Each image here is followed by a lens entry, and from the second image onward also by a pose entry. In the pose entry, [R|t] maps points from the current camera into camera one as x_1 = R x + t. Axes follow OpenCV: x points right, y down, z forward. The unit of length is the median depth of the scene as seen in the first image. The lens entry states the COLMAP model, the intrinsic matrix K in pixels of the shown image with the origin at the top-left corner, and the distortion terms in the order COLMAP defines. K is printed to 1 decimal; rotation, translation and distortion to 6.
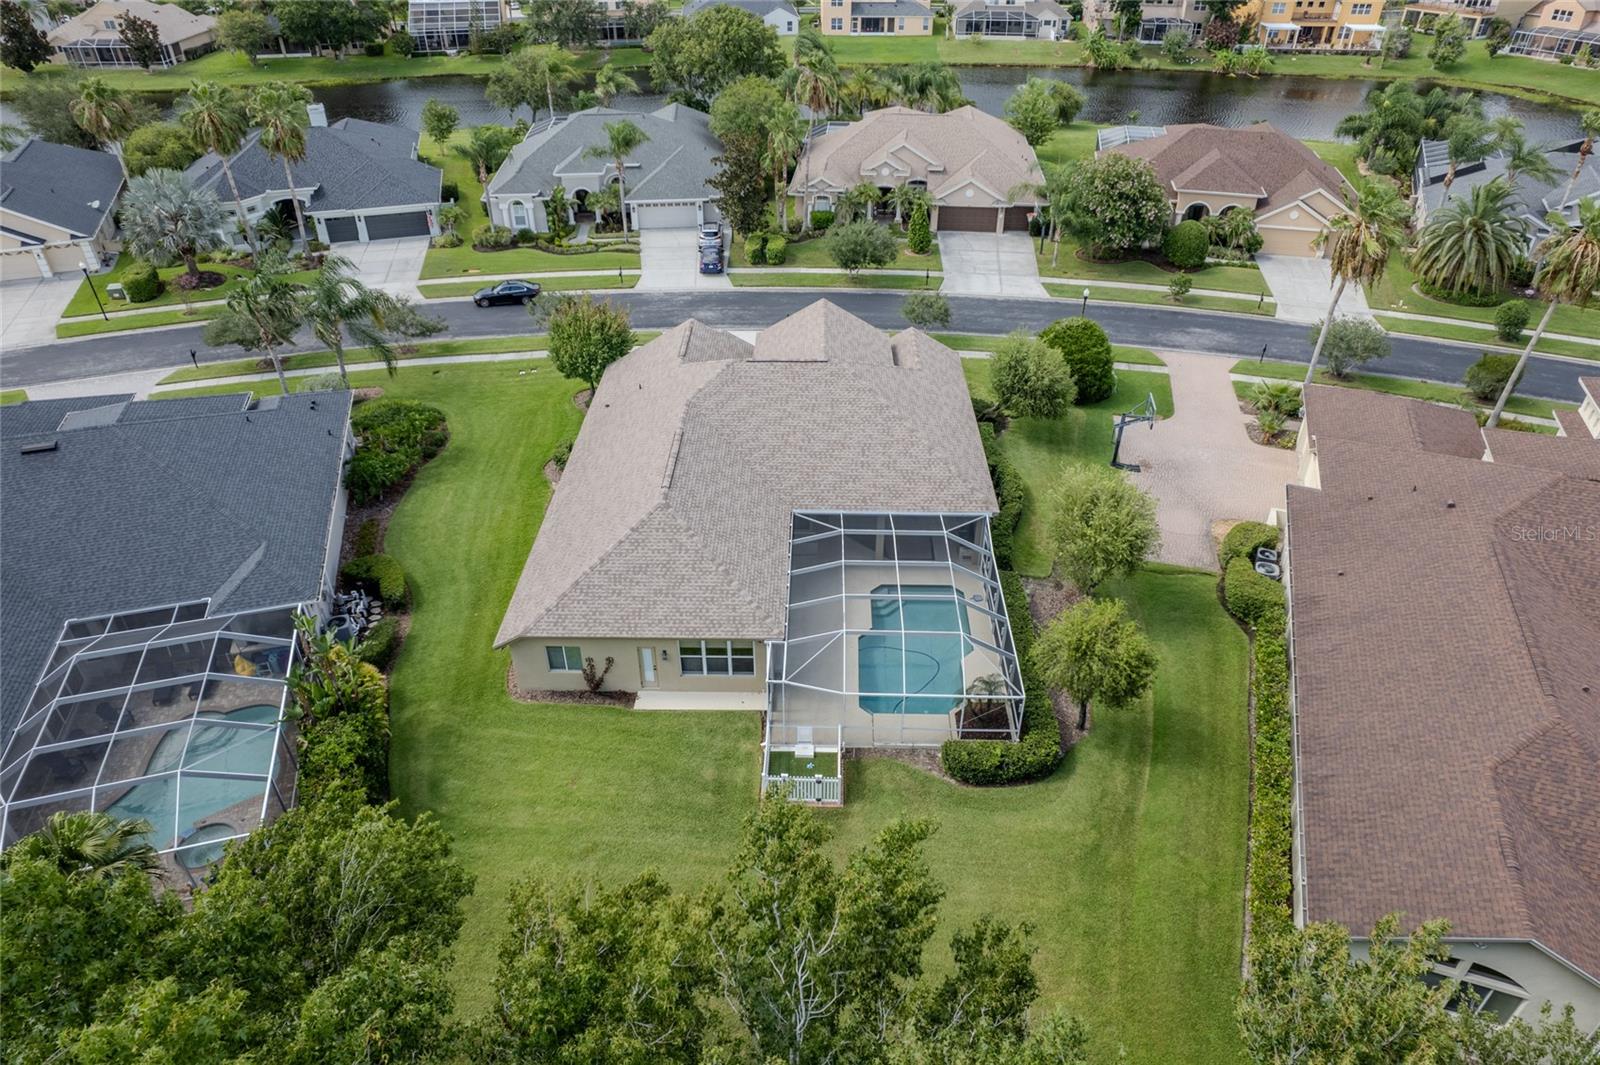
lens RADIAL K [[1027.2, 0, 805.5], [0, 1027.2, 535.3], [0, 0, 1]] dist [-0.079995, 0.073212]
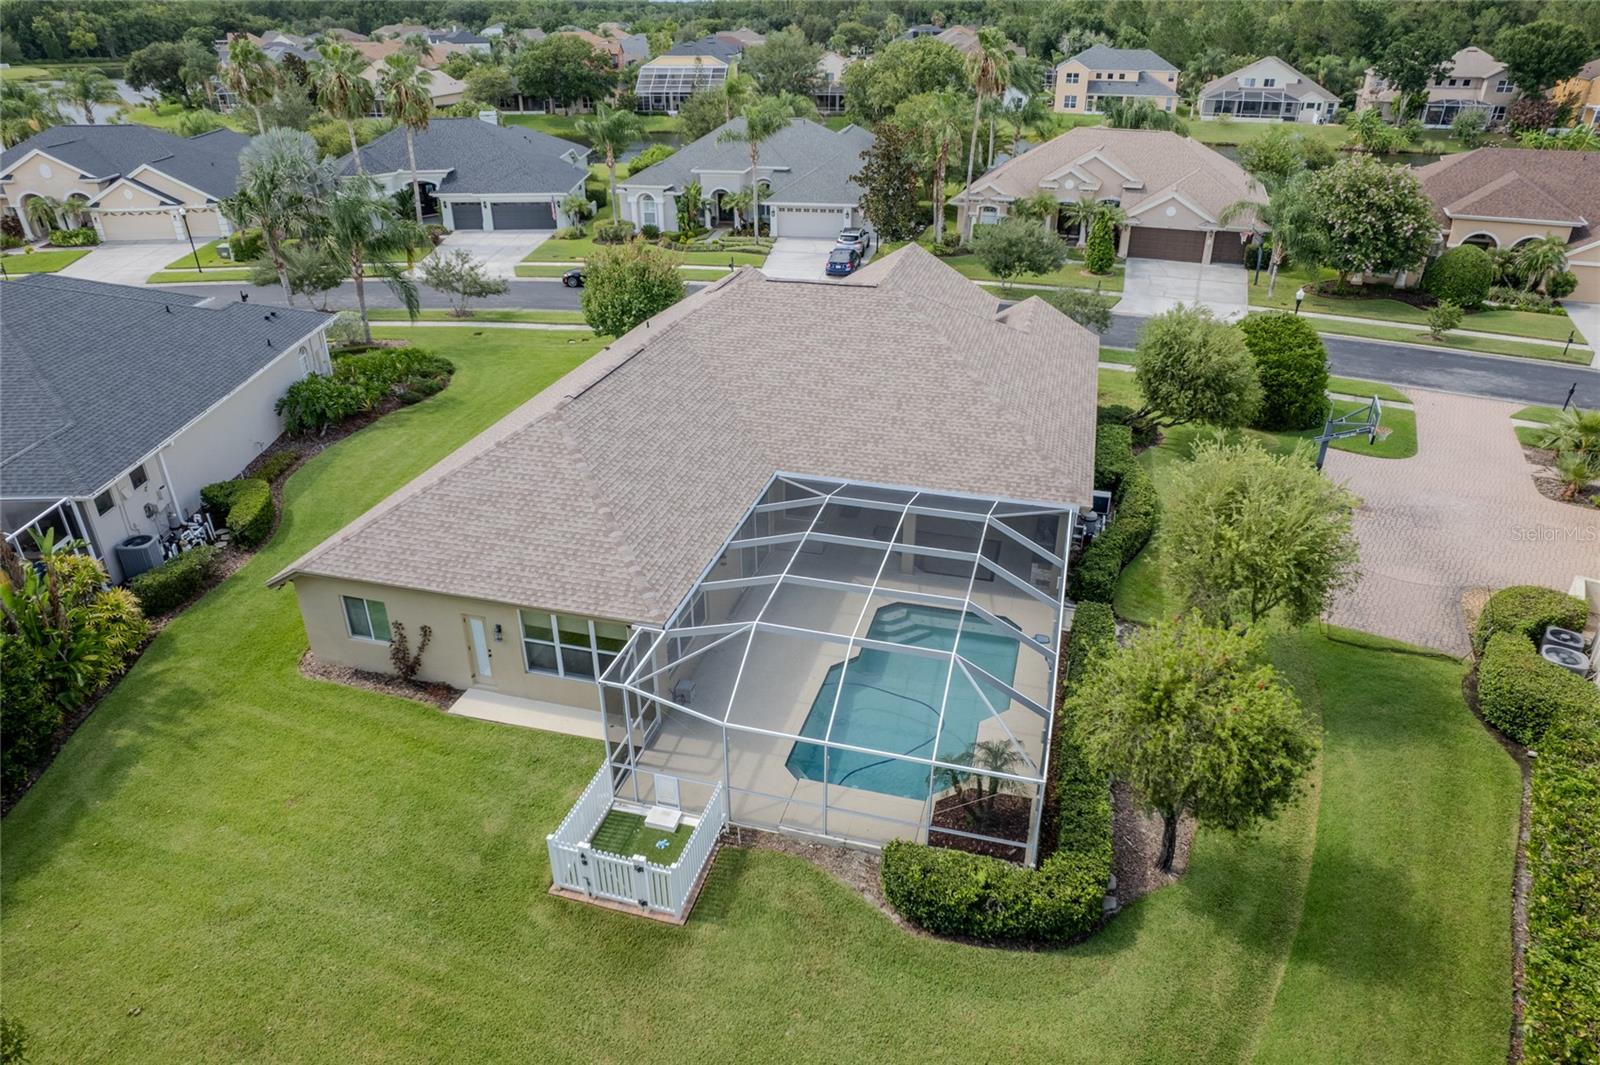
lens RADIAL K [[1027.2, 0, 805.5], [0, 1027.2, 535.3], [0, 0, 1]] dist [-0.079995, 0.073212]
pose [[0.969784, 0.113191, -0.216119, 0.102811], [-0.138264, 0.984855, -0.104617, 0.055525], [0.201004, 0.131337, 0.970746, 0.235050]]
